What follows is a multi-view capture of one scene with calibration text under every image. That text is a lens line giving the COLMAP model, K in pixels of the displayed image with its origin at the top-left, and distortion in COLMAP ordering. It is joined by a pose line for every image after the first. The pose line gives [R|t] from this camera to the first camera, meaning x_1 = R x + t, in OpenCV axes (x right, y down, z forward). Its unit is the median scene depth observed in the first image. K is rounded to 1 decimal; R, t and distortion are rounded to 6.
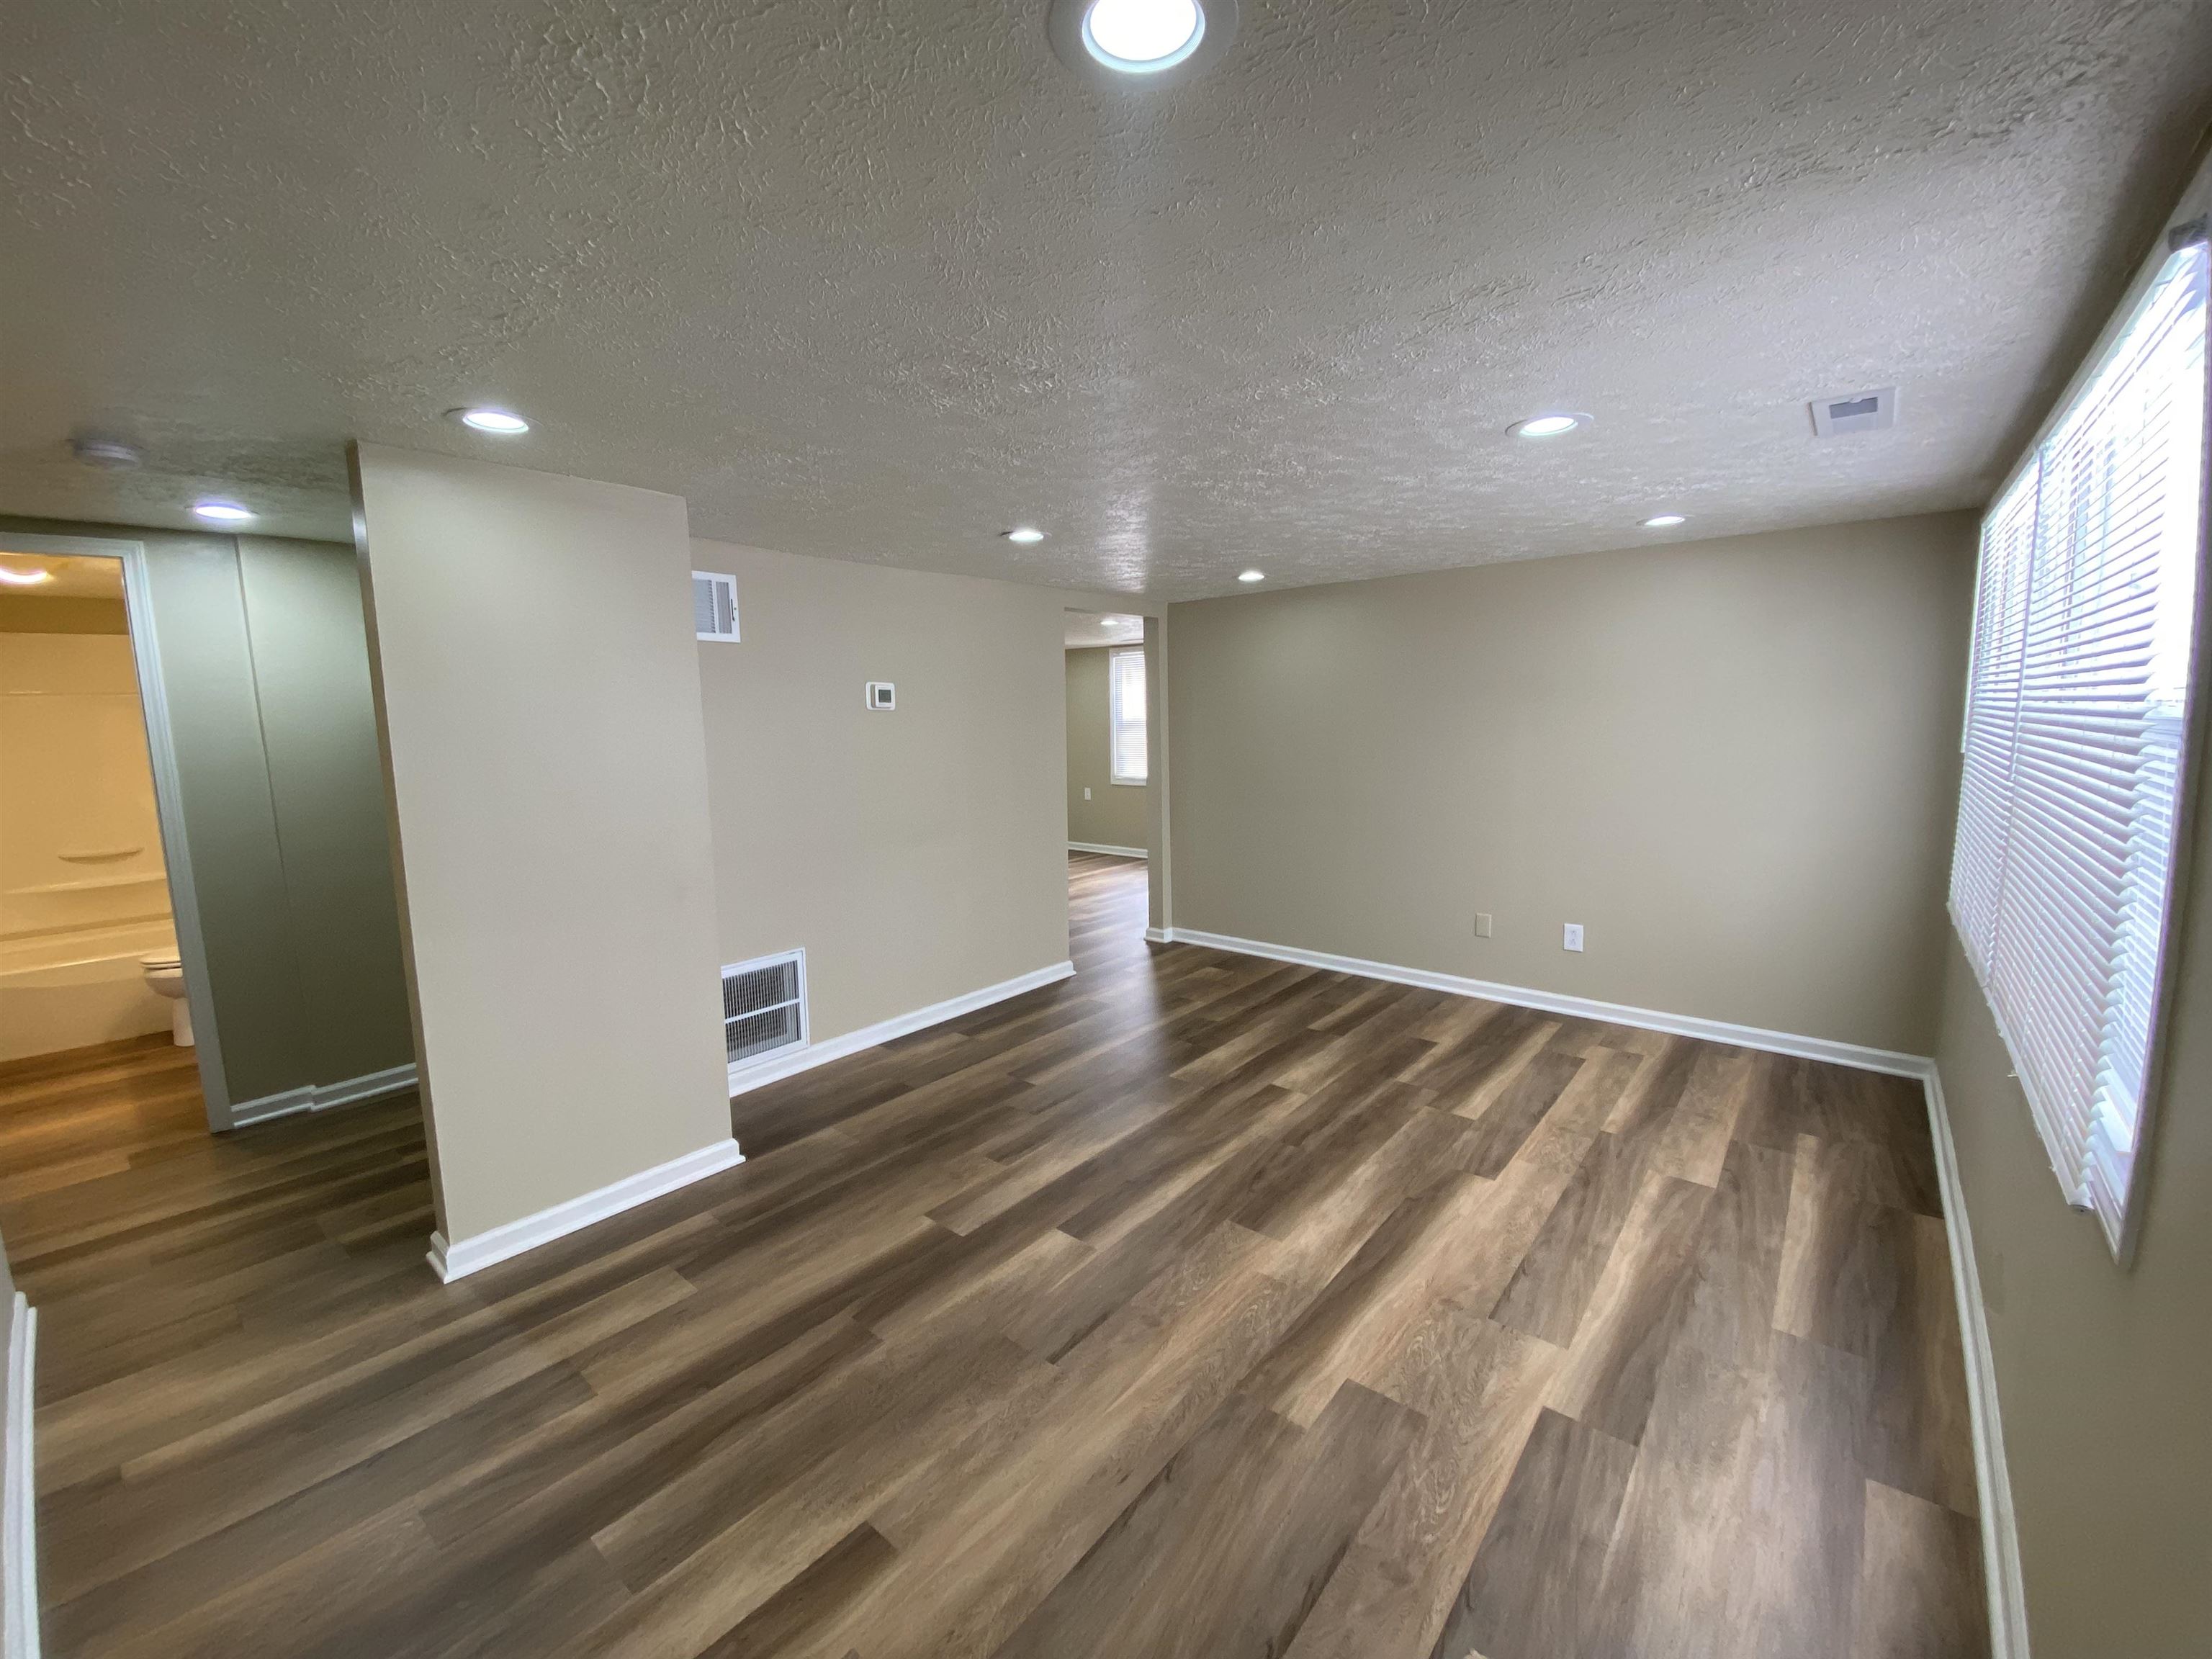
lens RADIAL K [[892.9, 0, 1106.0], [0, 892.9, 829.5], [0, 0, 1]] dist [0.018287, -0.019450]
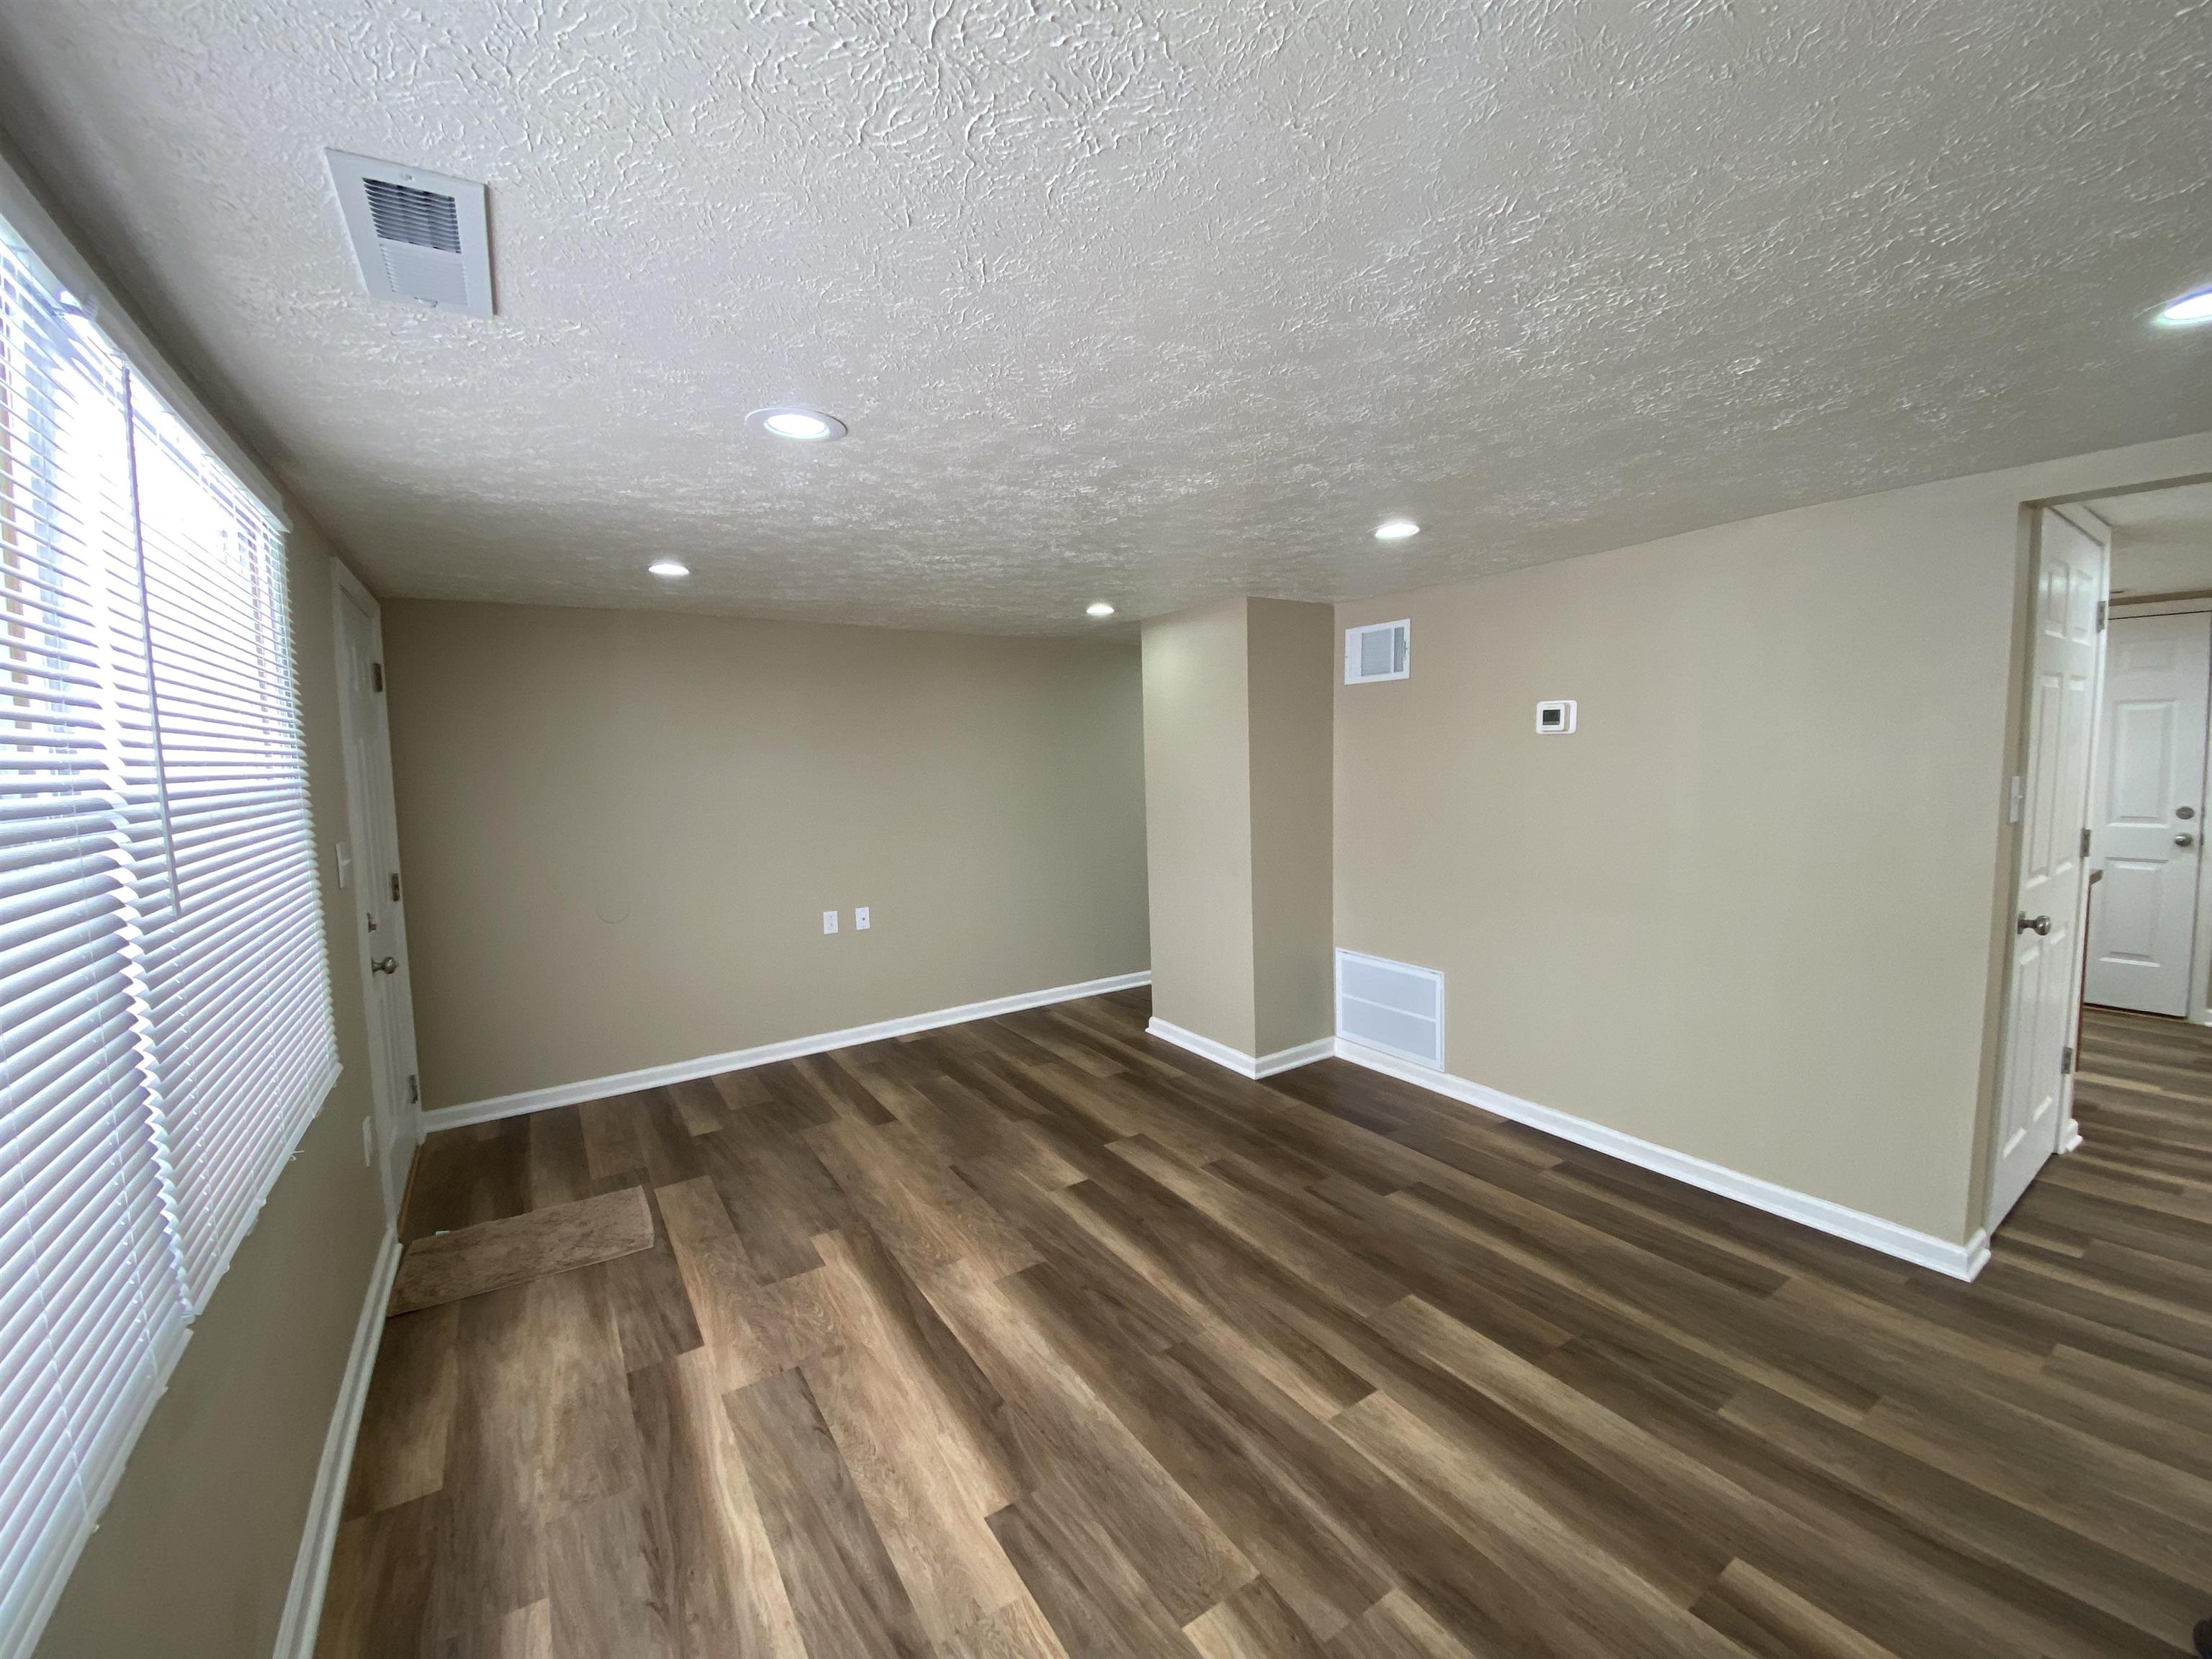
lens RADIAL K [[892.9, 0, 1106.0], [0, 892.9, 829.5], [0, 0, 1]] dist [0.018287, -0.019450]
pose [[-0.290486, 0.111366, -0.950376, 1.091958], [-0.102461, 0.983874, 0.146609, -0.208163], [0.951378, 0.139964, -0.274391, 1.364956]]
